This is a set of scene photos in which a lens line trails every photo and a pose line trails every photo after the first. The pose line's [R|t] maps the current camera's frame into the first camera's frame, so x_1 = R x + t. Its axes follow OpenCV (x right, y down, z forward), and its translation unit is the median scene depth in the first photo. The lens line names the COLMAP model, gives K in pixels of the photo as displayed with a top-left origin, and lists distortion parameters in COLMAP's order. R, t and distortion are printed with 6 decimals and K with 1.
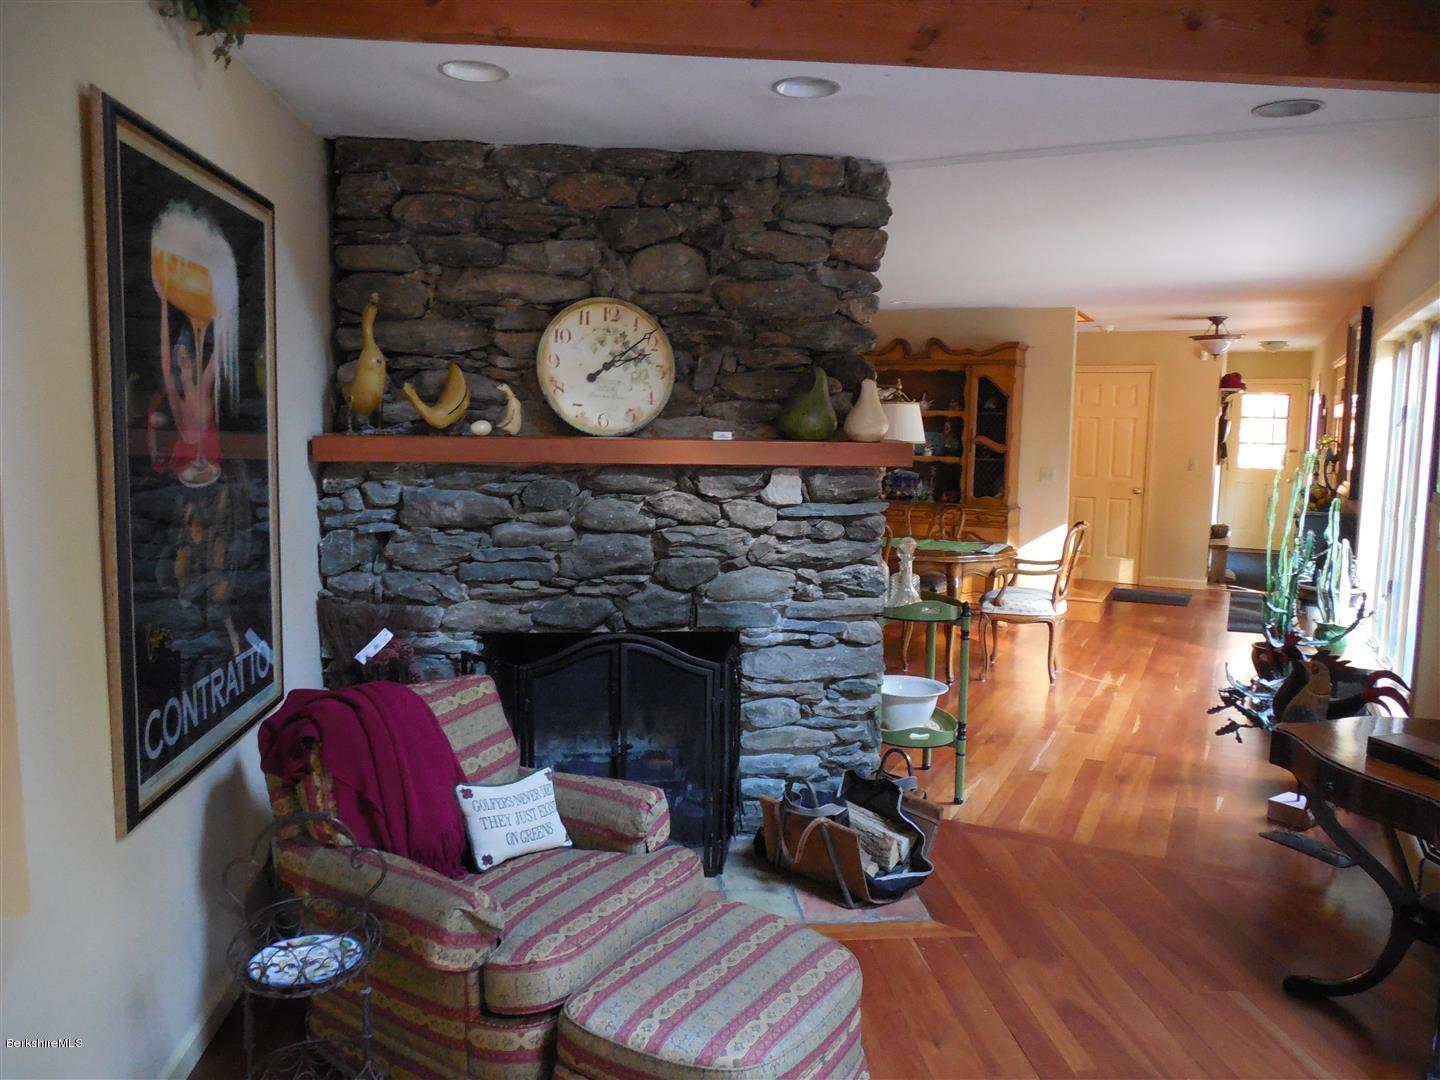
lens RADIAL K [[1074.7, 0, 721.4], [0, 1074.7, 541.8], [0, 0, 1]] dist [-0.005732, -0.008339]
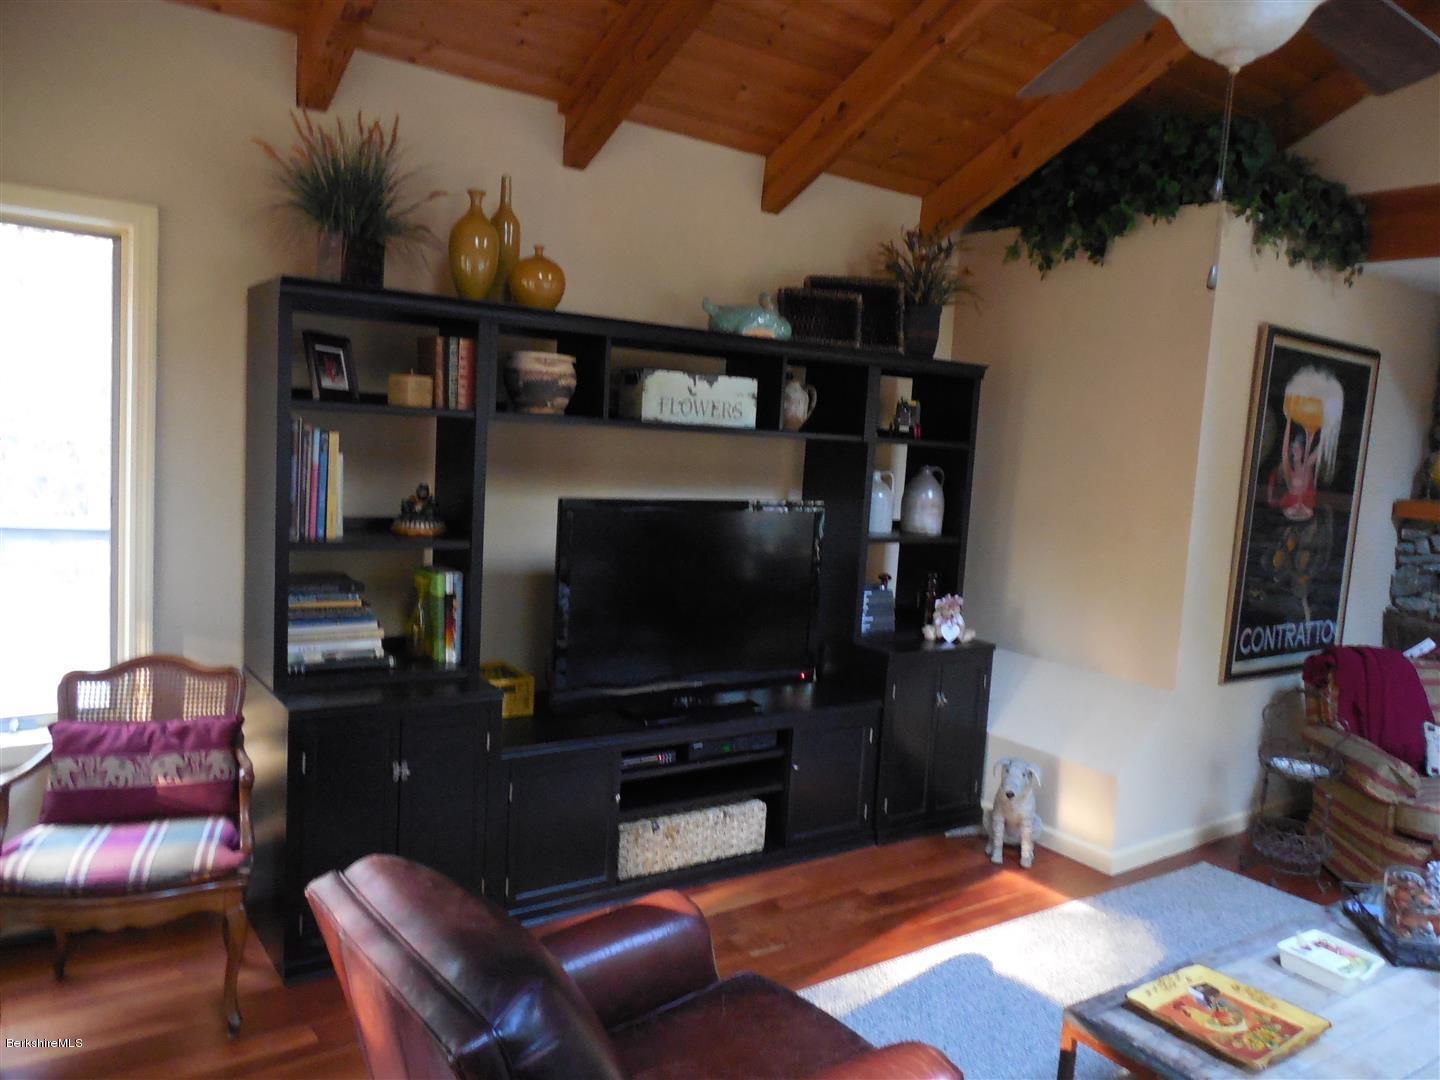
lens RADIAL K [[1074.7, 0, 709.8], [0, 1074.7, 543.4], [0, 0, 1]] dist [-0.005732, -0.008339]
pose [[0.501627, 0.101907, -0.859061, 0.395510], [-0.152893, 0.987849, 0.027906, 0.061136], [0.851466, 0.117346, 0.511112, -0.524955]]
